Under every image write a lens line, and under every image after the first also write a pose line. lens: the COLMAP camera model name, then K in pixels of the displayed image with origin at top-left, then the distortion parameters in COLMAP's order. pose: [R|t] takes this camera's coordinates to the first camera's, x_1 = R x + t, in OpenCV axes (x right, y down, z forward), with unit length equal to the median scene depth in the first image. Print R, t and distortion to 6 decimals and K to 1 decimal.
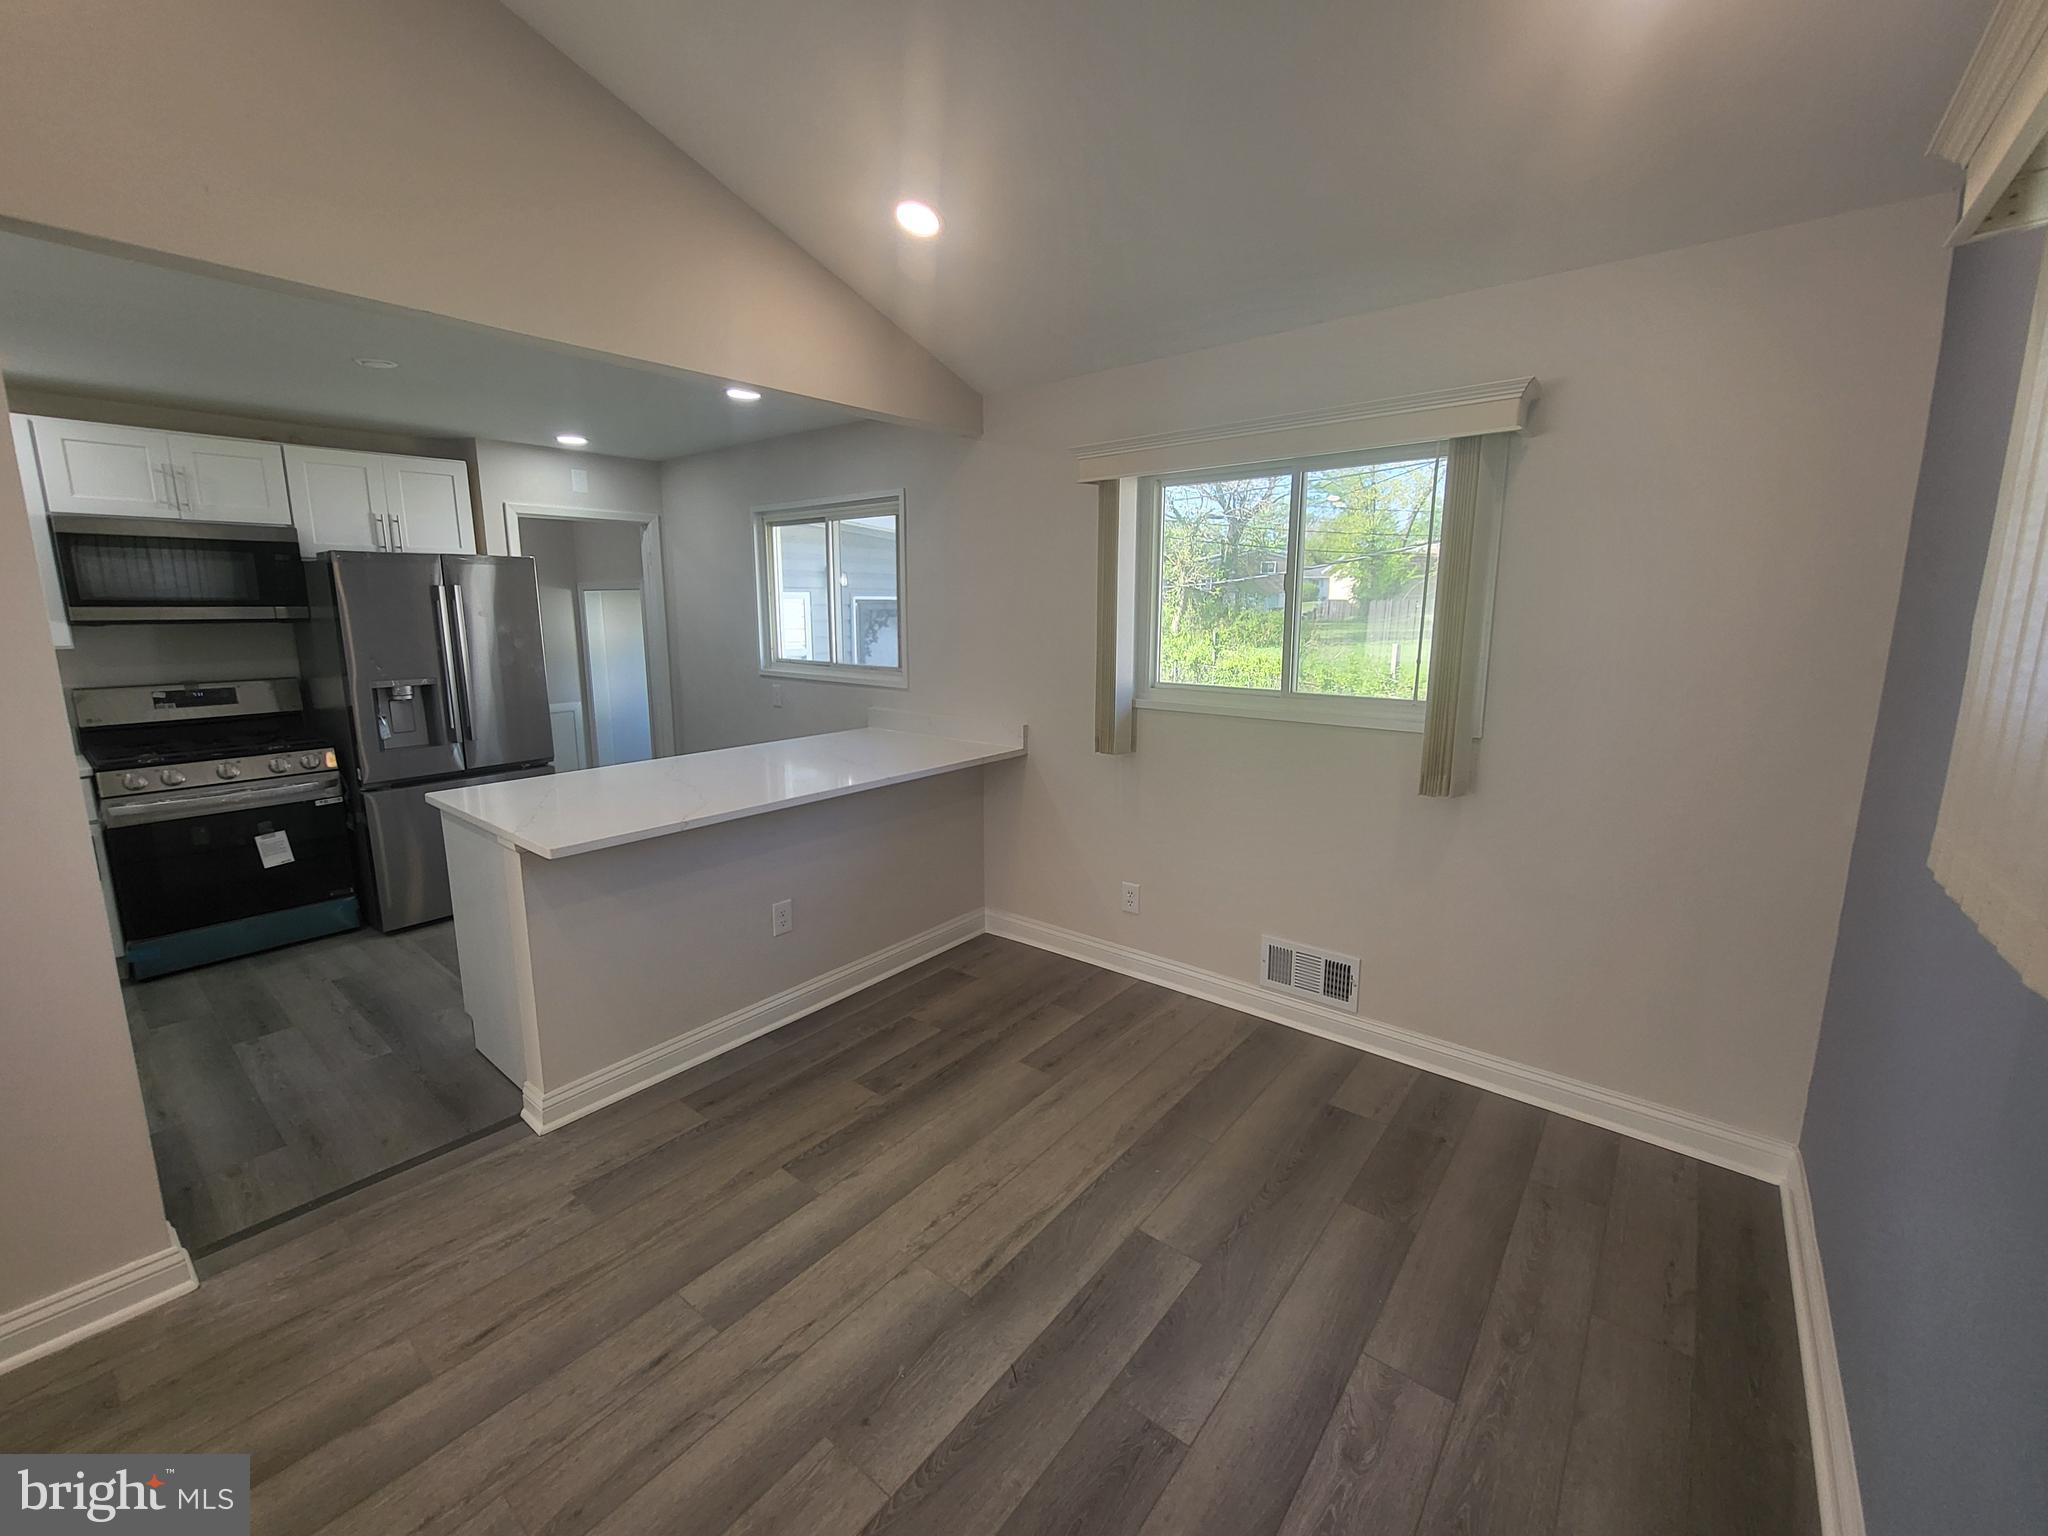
lens RADIAL K [[833.4, 0, 1015.0], [0, 833.4, 752.5], [0, 0, 1]] dist [-0.002979, 0.000043]
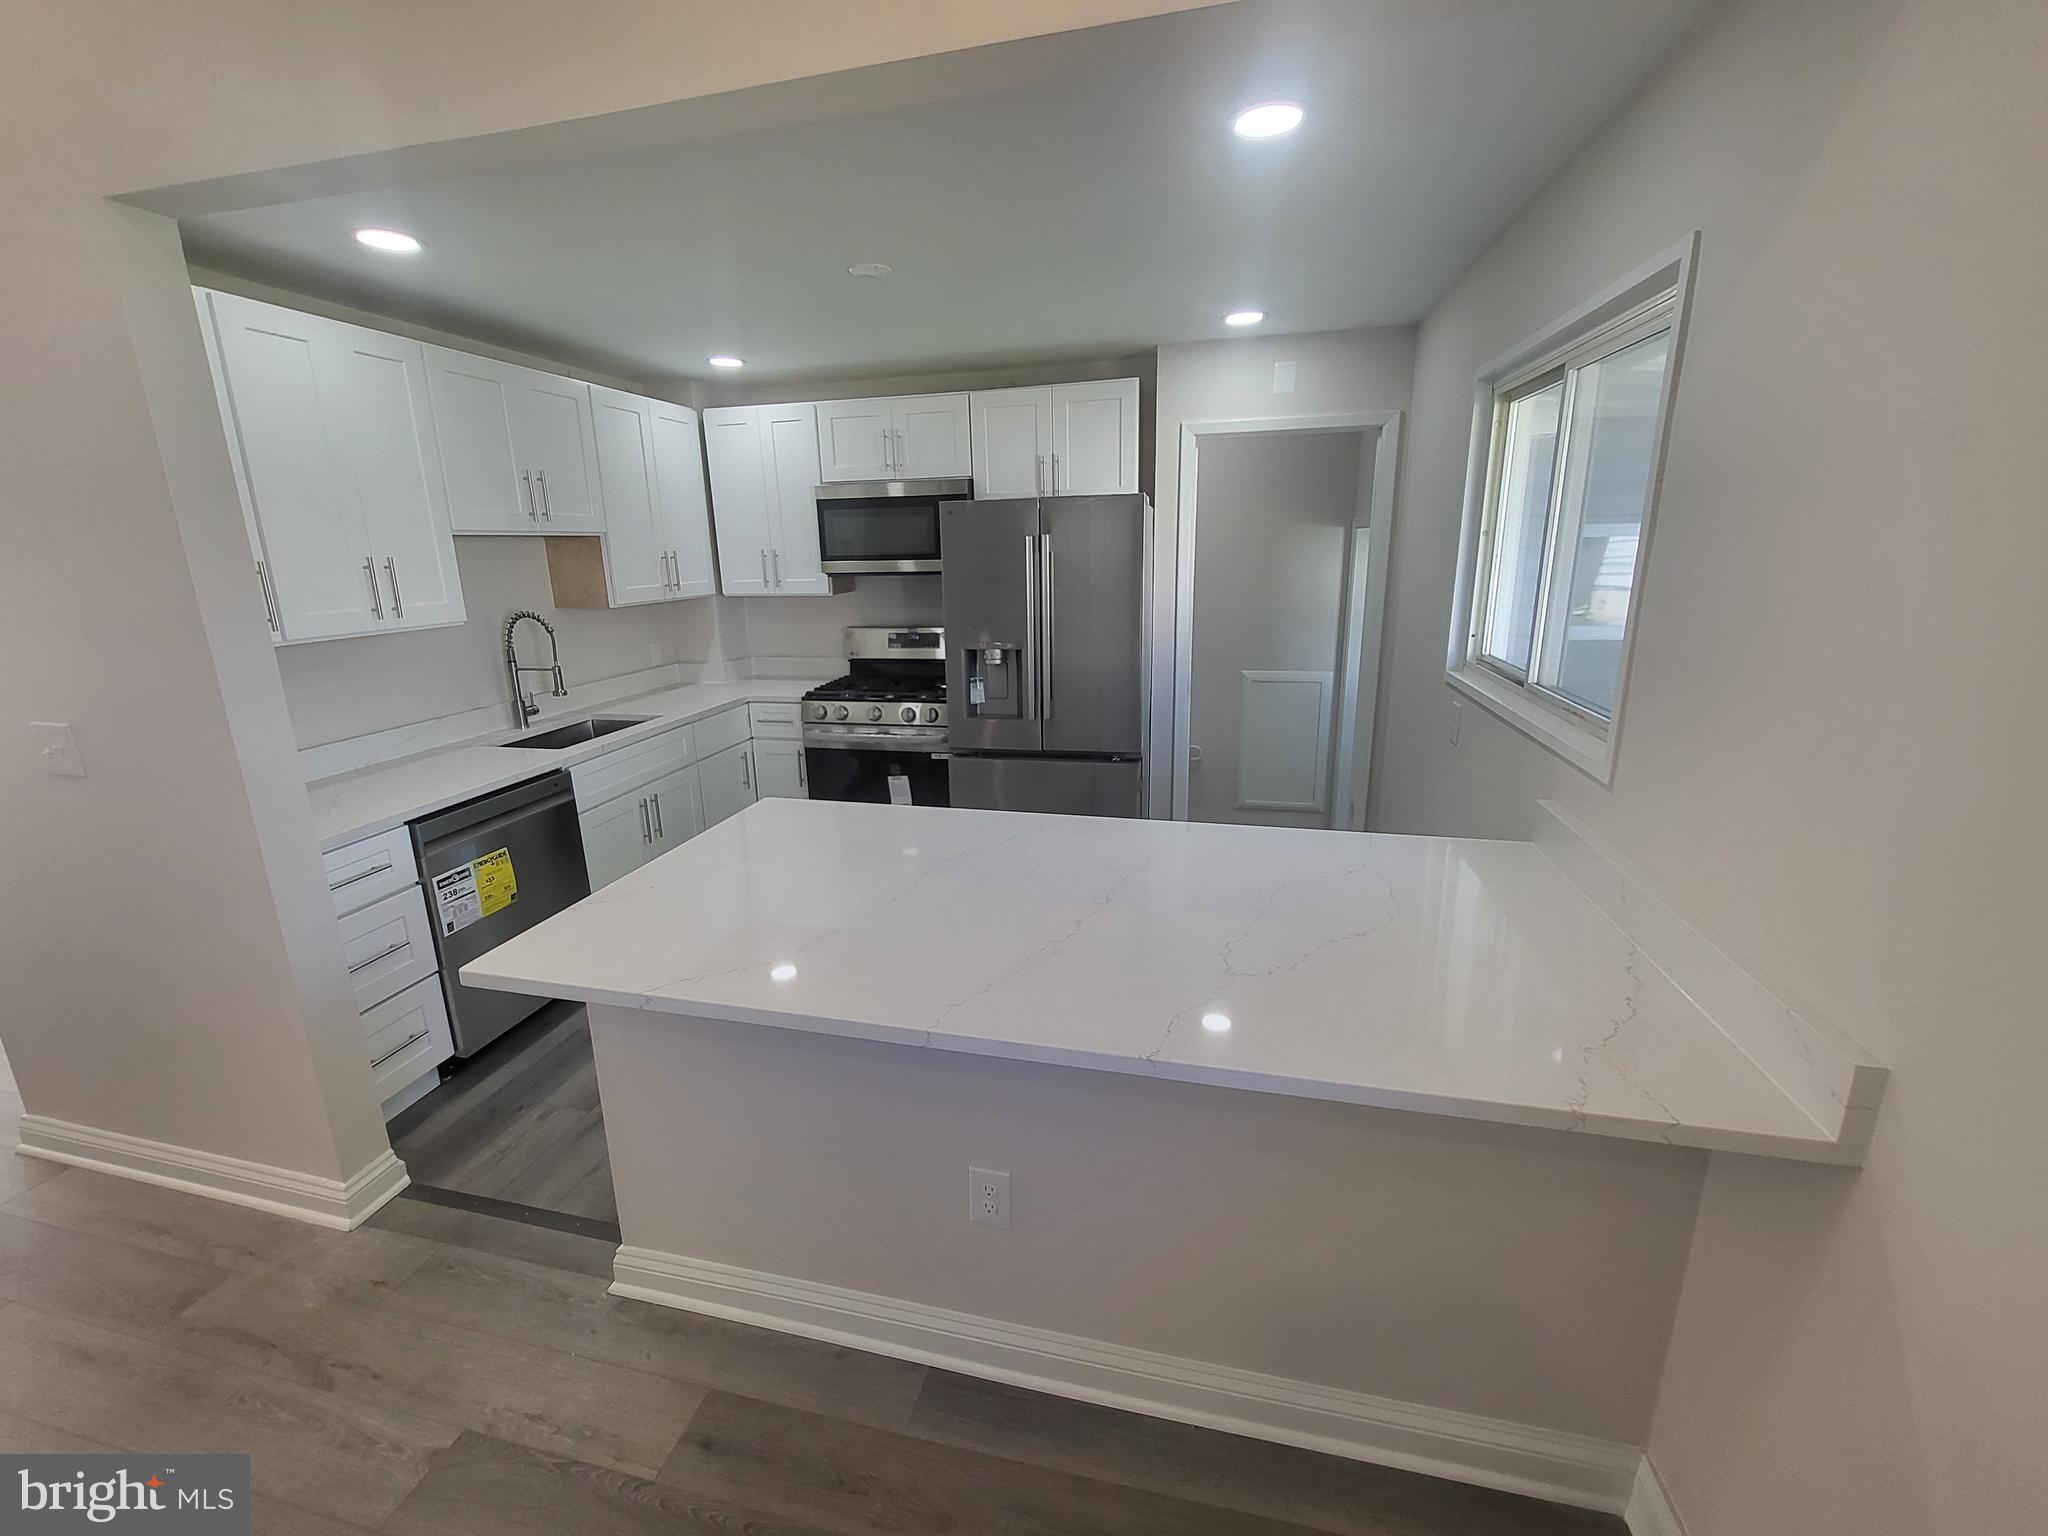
lens RADIAL K [[833.4, 0, 1015.0], [0, 833.4, 752.5], [0, 0, 1]] dist [-0.002979, 0.000043]
pose [[0.430149, 0.213443, -0.877163, 0.098635], [-0.138099, 0.975769, 0.169715, -0.130833], [0.892133, 0.048132, 0.449202, 0.634454]]
